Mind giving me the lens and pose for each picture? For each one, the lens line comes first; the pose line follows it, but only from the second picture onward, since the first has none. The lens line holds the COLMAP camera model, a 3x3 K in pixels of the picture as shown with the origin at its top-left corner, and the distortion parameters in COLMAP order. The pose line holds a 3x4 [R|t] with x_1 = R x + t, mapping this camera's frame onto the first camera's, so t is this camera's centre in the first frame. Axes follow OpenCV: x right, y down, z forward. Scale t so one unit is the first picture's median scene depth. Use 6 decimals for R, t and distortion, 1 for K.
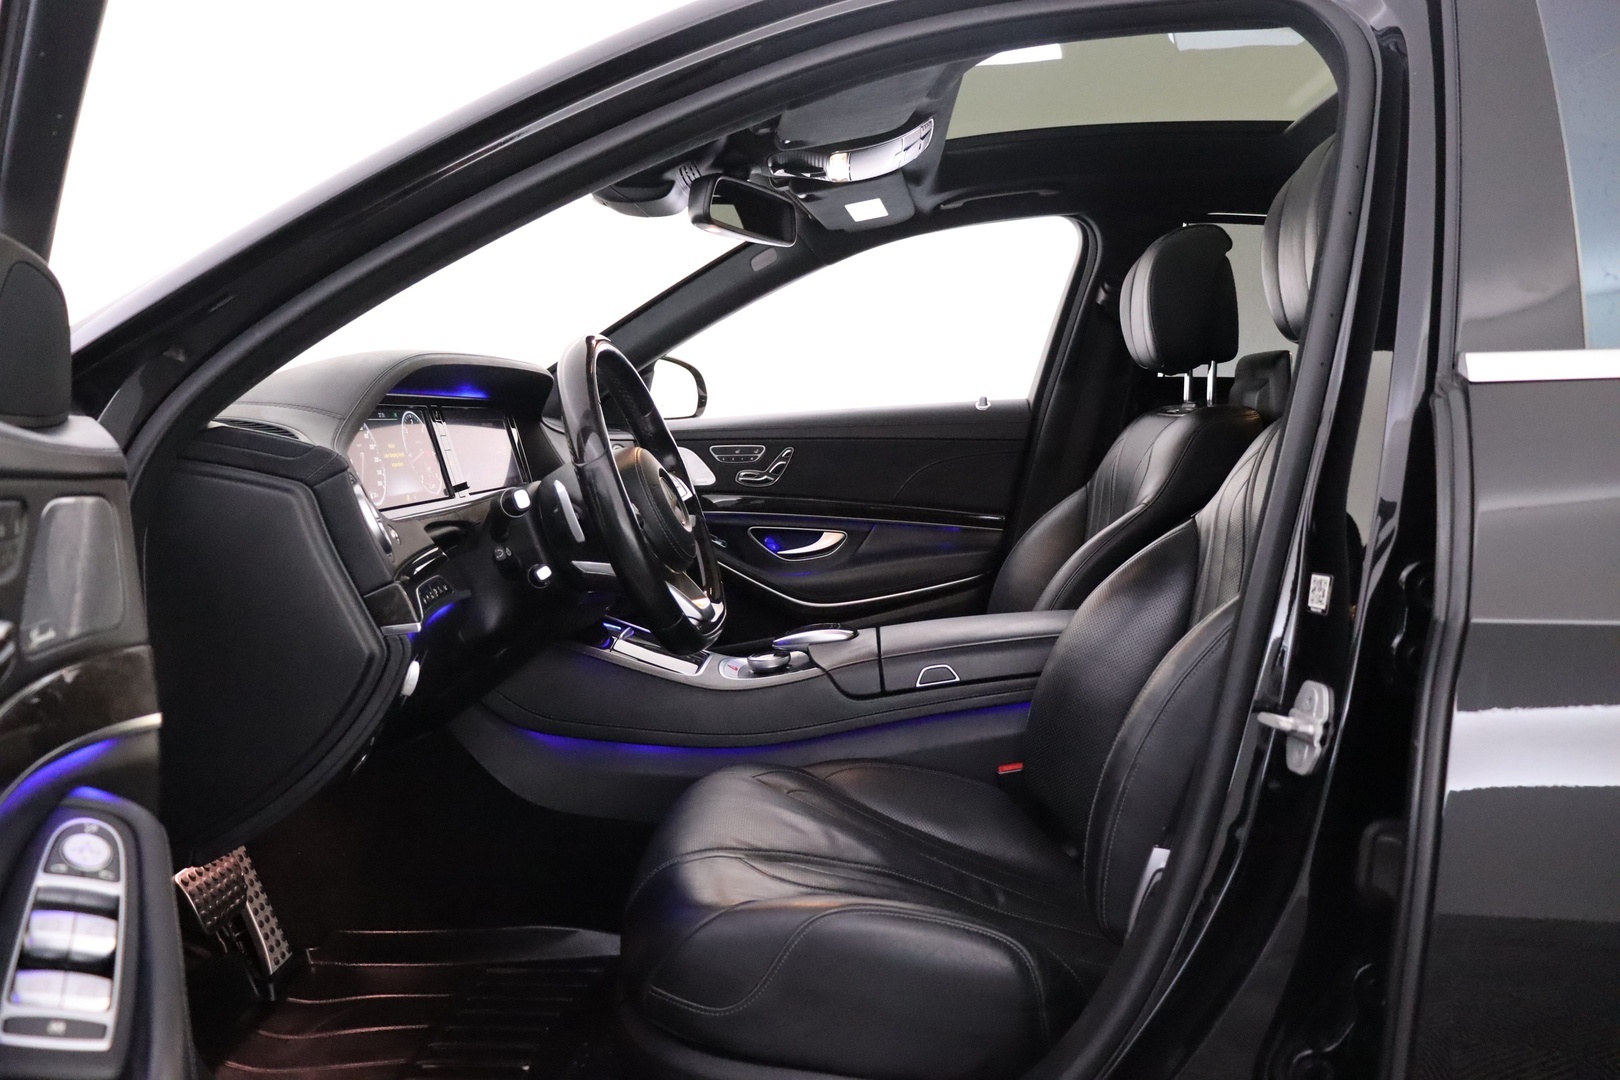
lens RADIAL K [[1319.1, 0, 810.2], [0, 1319.1, 541.3], [0, 0, 1]] dist [-0.079581, 0.000267]
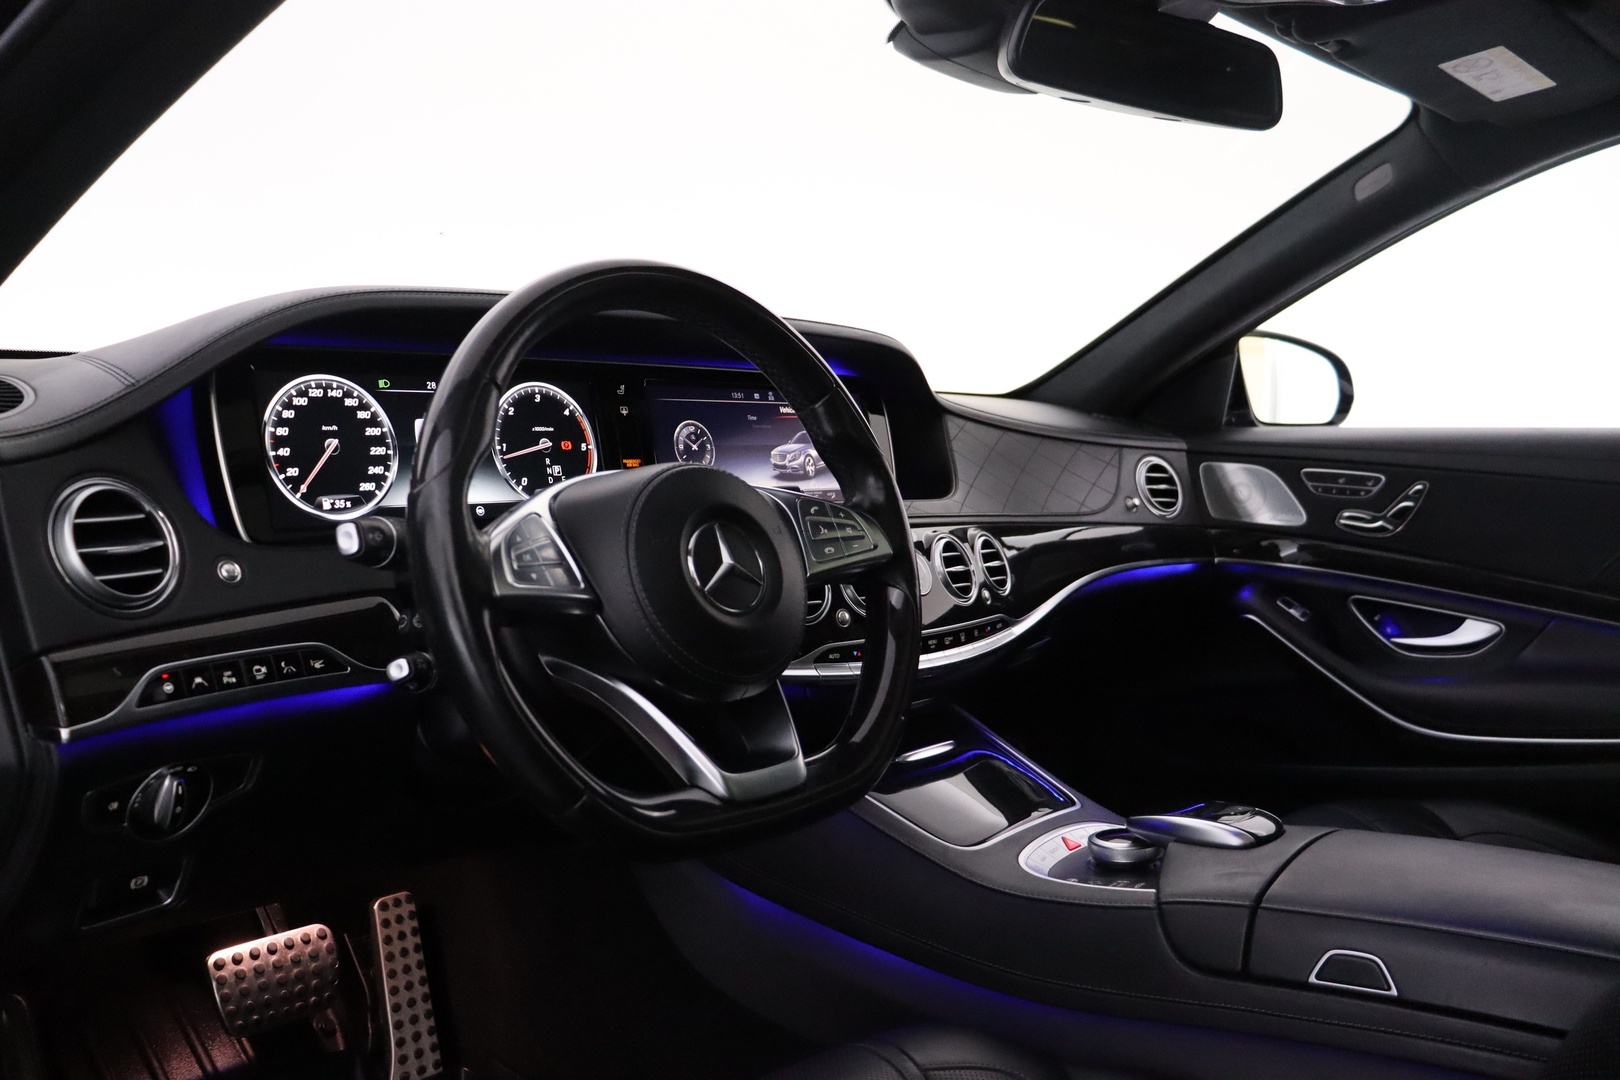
lens RADIAL K [[1319.1, 0, 815.5], [0, 1319.1, 545.1], [0, 0, 1]] dist [-0.079581, 0.000267]
pose [[0.775275, 0.113300, -0.621379, 0.149382], [-0.103927, 0.993254, 0.051440, -0.041920], [0.623015, 0.024698, 0.781820, 0.325312]]
